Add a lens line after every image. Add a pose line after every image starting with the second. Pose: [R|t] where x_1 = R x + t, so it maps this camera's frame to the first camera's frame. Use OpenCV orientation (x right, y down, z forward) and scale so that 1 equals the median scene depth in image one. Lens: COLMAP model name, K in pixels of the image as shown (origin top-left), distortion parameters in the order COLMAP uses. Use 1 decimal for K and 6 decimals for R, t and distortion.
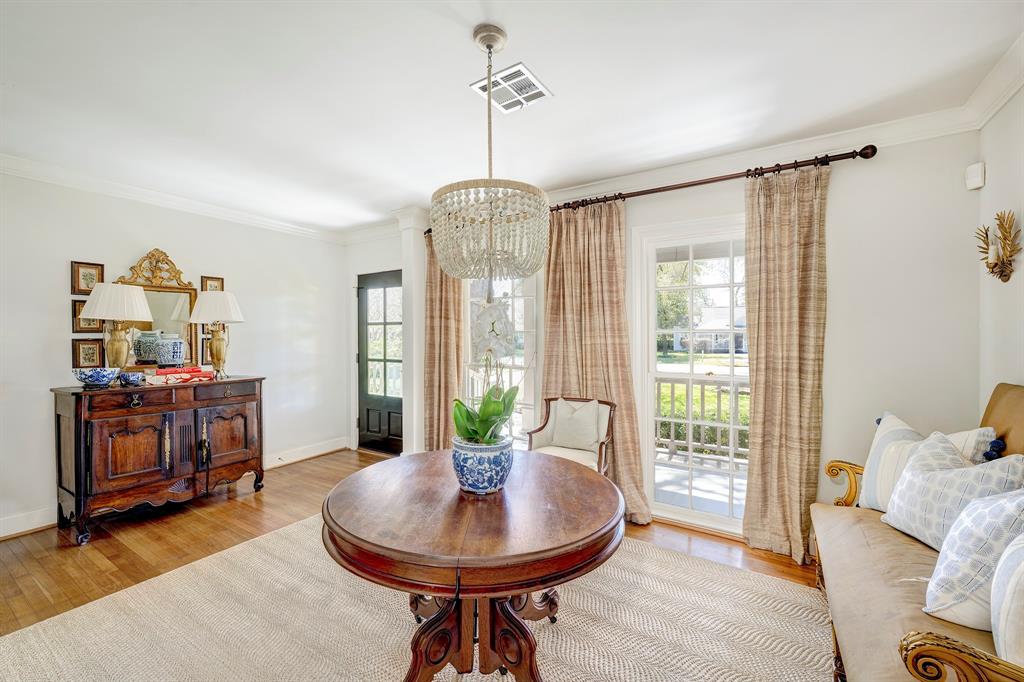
lens RADIAL K [[413.3, 0, 512.0], [0, 413.3, 341.0], [0, 0, 1]] dist [-0.002131, -0.000217]
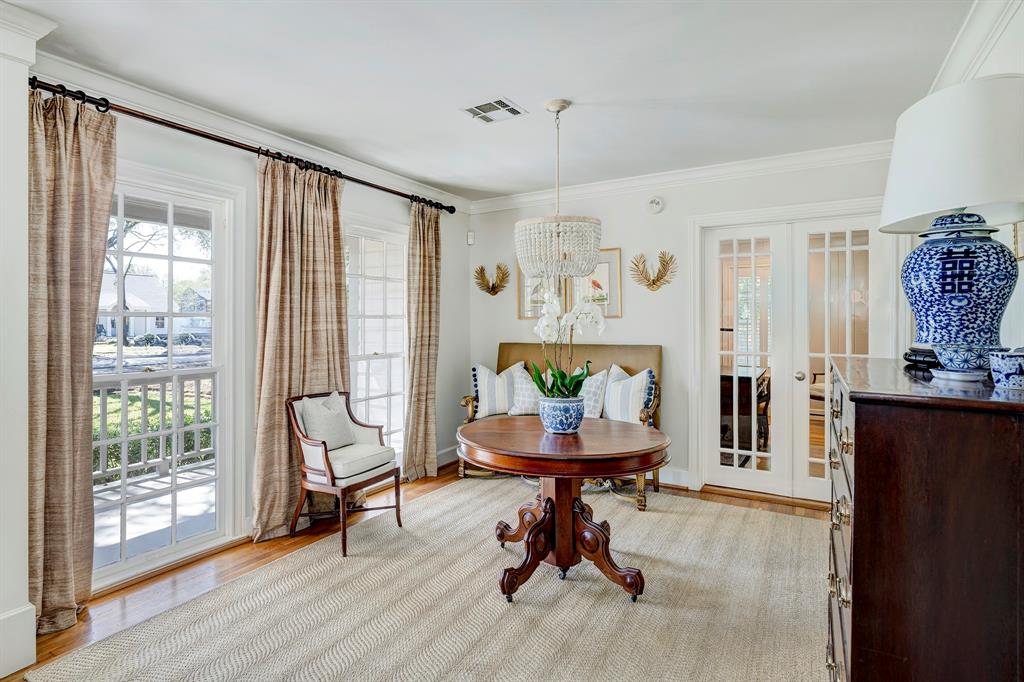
lens RADIAL K [[513.2, 0, 511.9], [0, 513.2, 318.6], [0, 0, 1]] dist [0.000066, -0.000092]
pose [[-0.029924, 0.001686, 0.999551, -0.922764], [0.009430, 0.999955, -0.001404, -0.013114], [-0.999508, 0.009384, -0.029939, 0.635592]]
